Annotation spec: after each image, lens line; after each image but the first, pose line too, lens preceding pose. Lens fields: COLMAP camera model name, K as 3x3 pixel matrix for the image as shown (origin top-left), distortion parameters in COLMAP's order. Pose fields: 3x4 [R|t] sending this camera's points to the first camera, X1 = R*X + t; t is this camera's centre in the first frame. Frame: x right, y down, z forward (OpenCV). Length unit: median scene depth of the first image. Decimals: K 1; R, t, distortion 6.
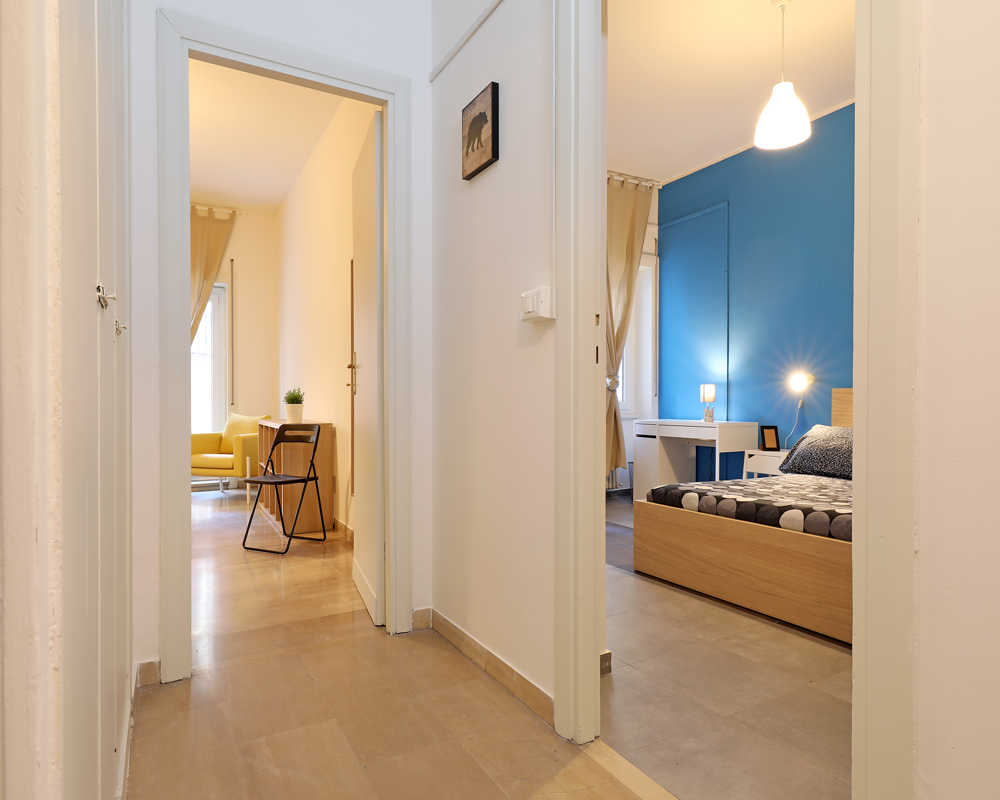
lens RADIAL K [[591.3, 0, 500.0], [0, 591.3, 400.0], [0, 0, 1]] dist [0.000152, 0.000018]
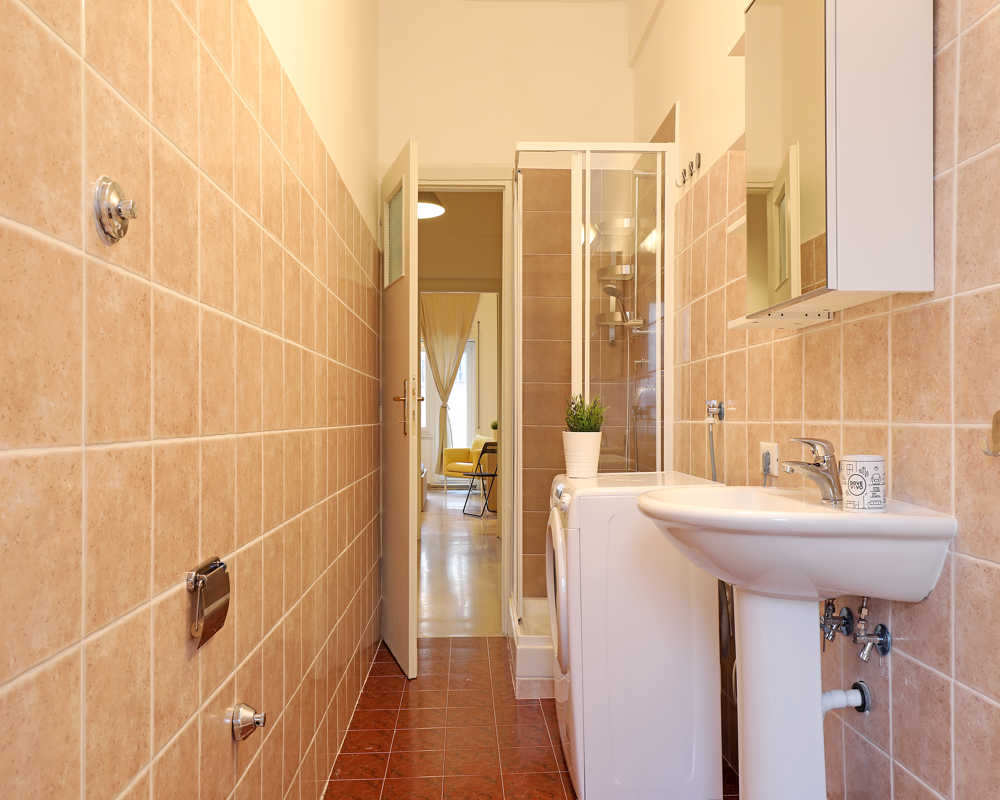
lens RADIAL K [[827.5, 0, 500.0], [0, 827.5, 400.0], [0, 0, 1]] dist [0.000581, 0.000183]
pose [[0.884772, -0.008512, -0.465947, 0.508162], [-0.001537, 0.999774, -0.021183, -0.017694], [0.466022, 0.019458, 0.884559, -0.702084]]
